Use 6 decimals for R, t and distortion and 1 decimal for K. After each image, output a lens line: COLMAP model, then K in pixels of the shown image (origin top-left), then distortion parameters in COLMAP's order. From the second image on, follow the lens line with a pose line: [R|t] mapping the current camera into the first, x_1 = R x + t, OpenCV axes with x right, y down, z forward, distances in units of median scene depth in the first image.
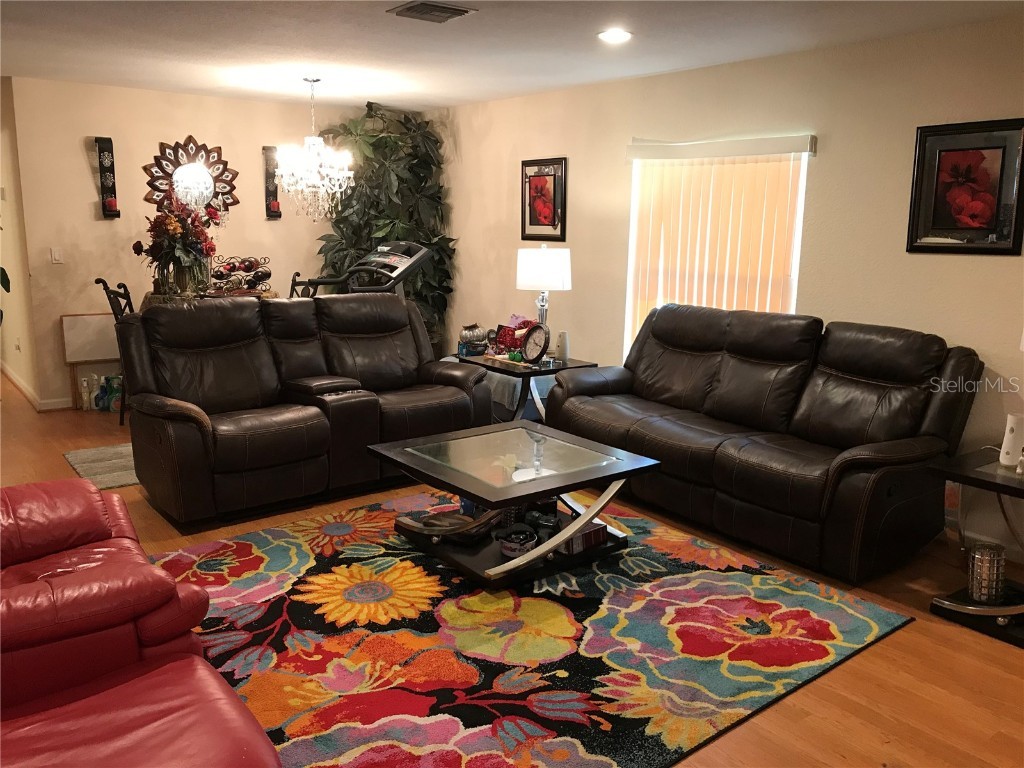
lens RADIAL K [[832.5, 0, 514.7], [0, 832.5, 384.2], [0, 0, 1]] dist [0.024703, -0.037081]
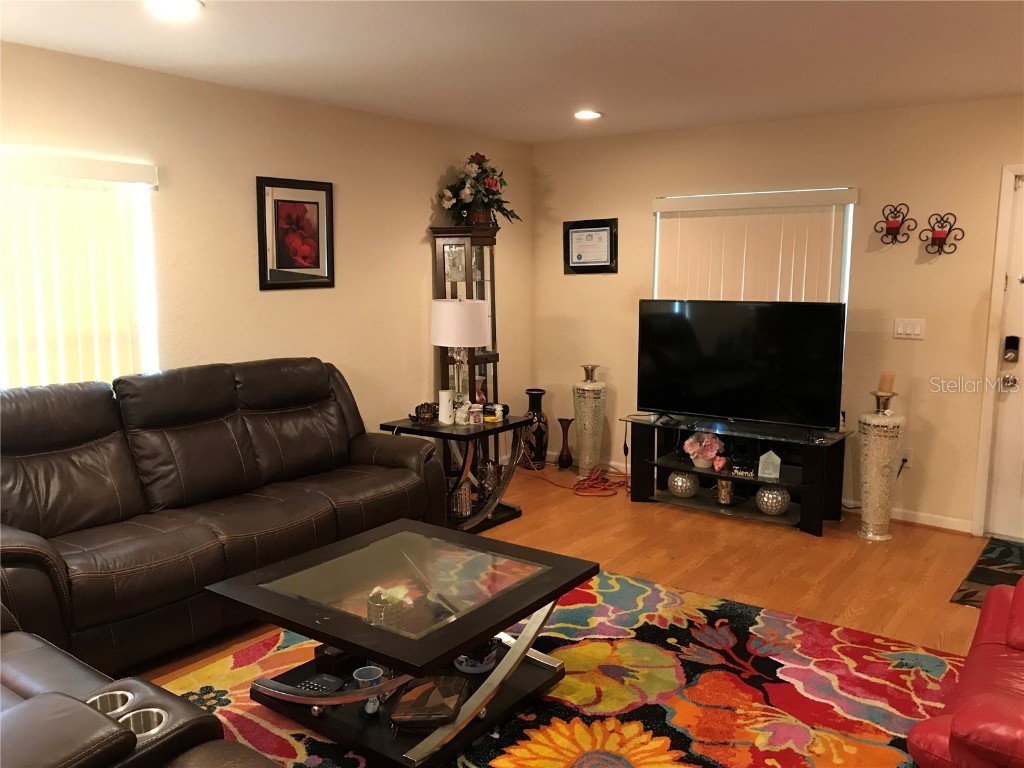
lens RADIAL K [[832.5, 0, 520.5], [0, 832.5, 384.2], [0, 0, 1]] dist [0.024703, -0.037081]
pose [[-0.264301, -0.145721, 0.953368, -1.097149], [0.191894, 0.960809, 0.200057, -0.319571], [-0.945157, 0.235821, -0.225980, 1.579462]]
